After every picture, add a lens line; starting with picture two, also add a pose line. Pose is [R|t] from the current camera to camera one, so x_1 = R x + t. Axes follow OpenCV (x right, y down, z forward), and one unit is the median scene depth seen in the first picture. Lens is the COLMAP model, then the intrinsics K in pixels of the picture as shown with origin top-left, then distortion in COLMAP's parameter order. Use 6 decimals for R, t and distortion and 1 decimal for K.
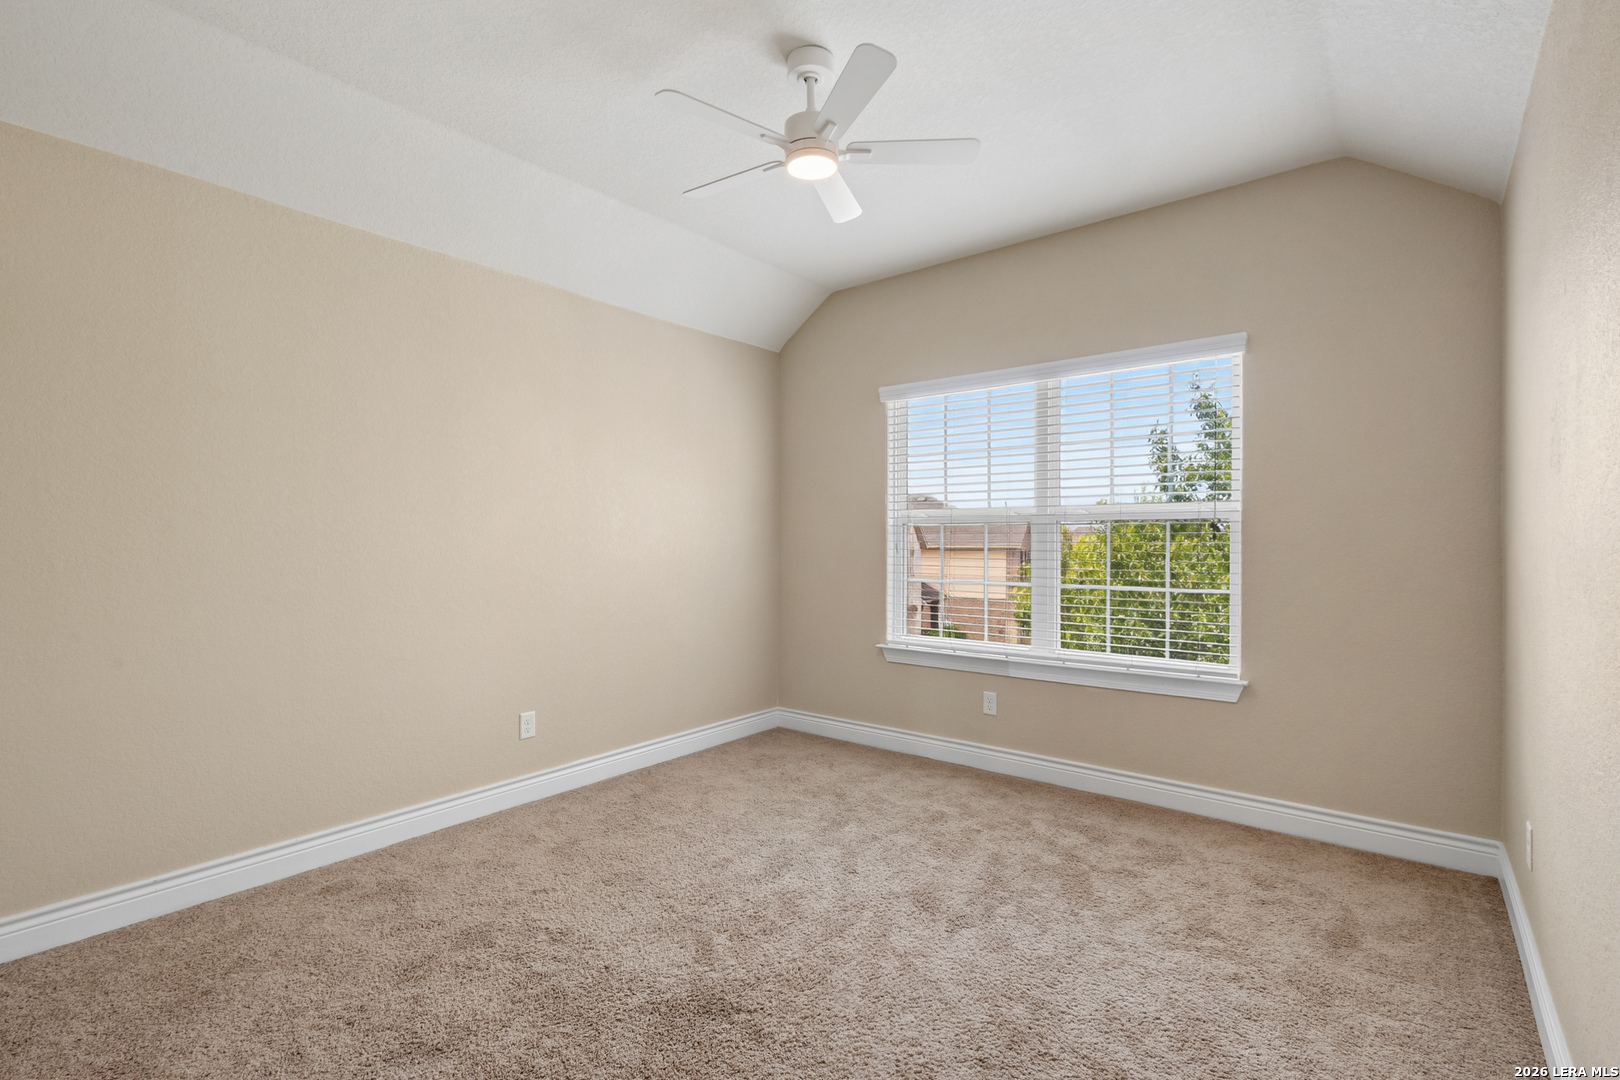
lens RADIAL K [[733.7, 0, 810.0], [0, 733.7, 540.0], [0, 0, 1]] dist [0.000035, 0.000020]
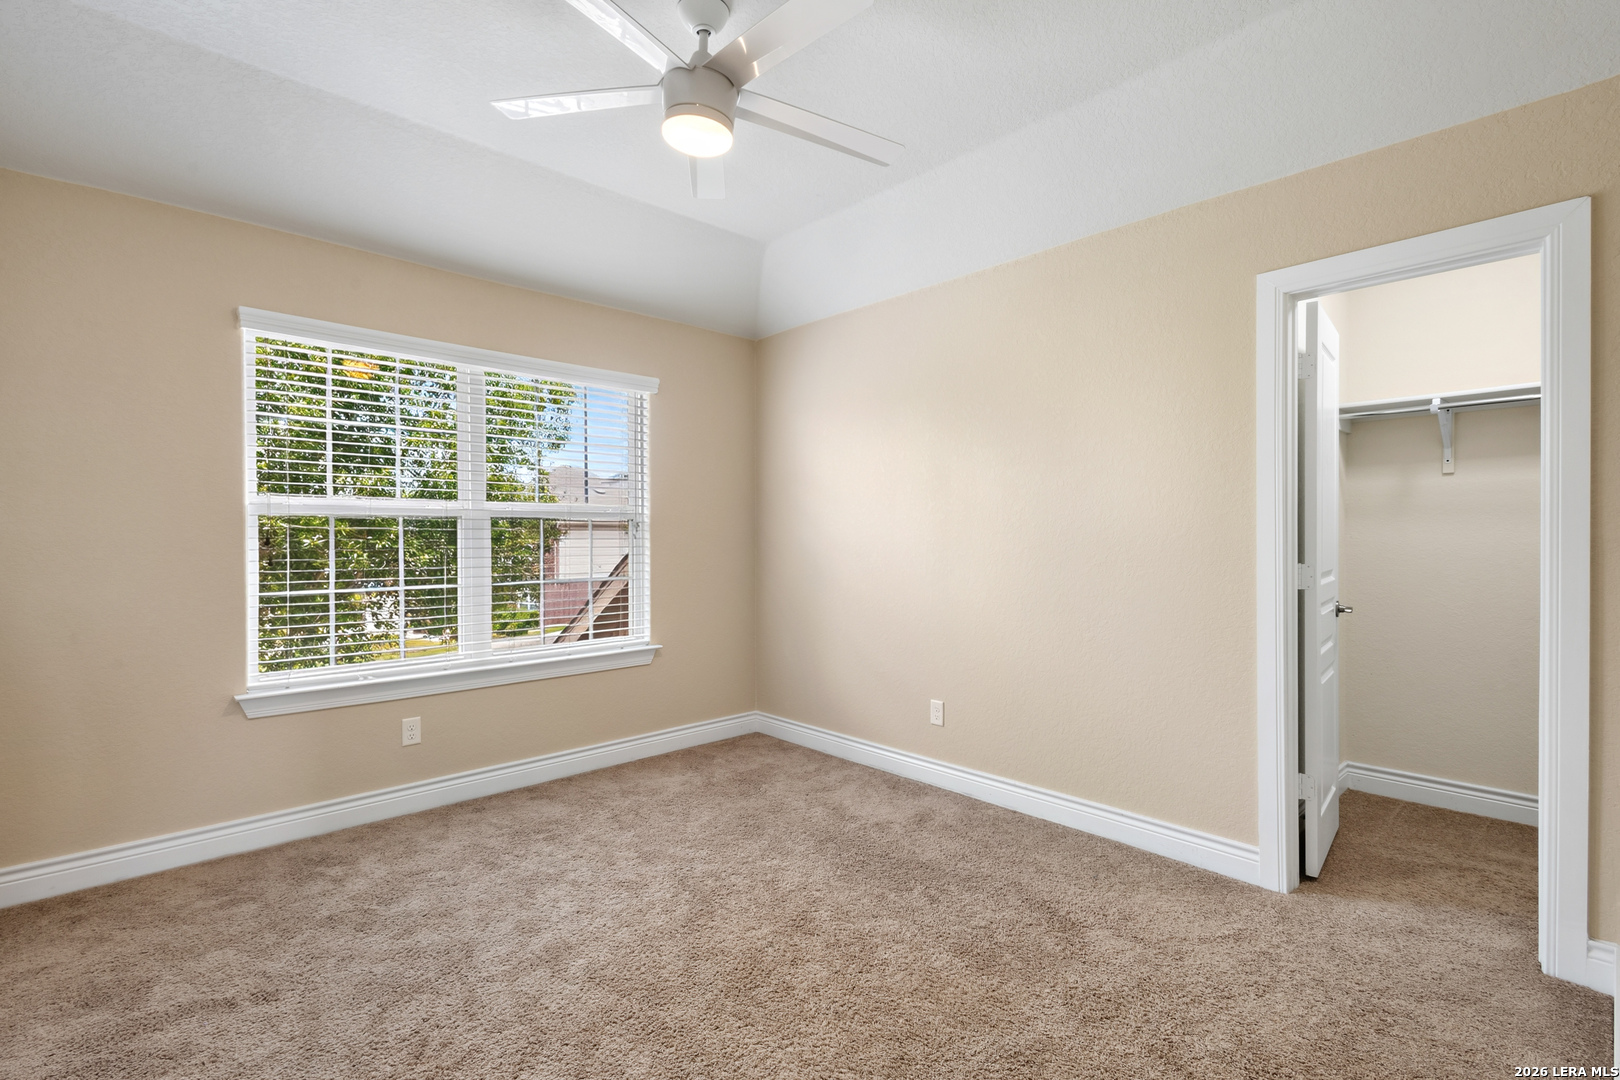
lens RADIAL K [[733.7, 0, 810.0], [0, 733.7, 540.0], [0, 0, 1]] dist [0.000035, 0.000020]
pose [[0.115359, -0.006519, 0.993302, -0.534282], [0.004912, 0.999970, 0.005993, 0.001970], [-0.993312, 0.004188, 0.115387, 0.452013]]
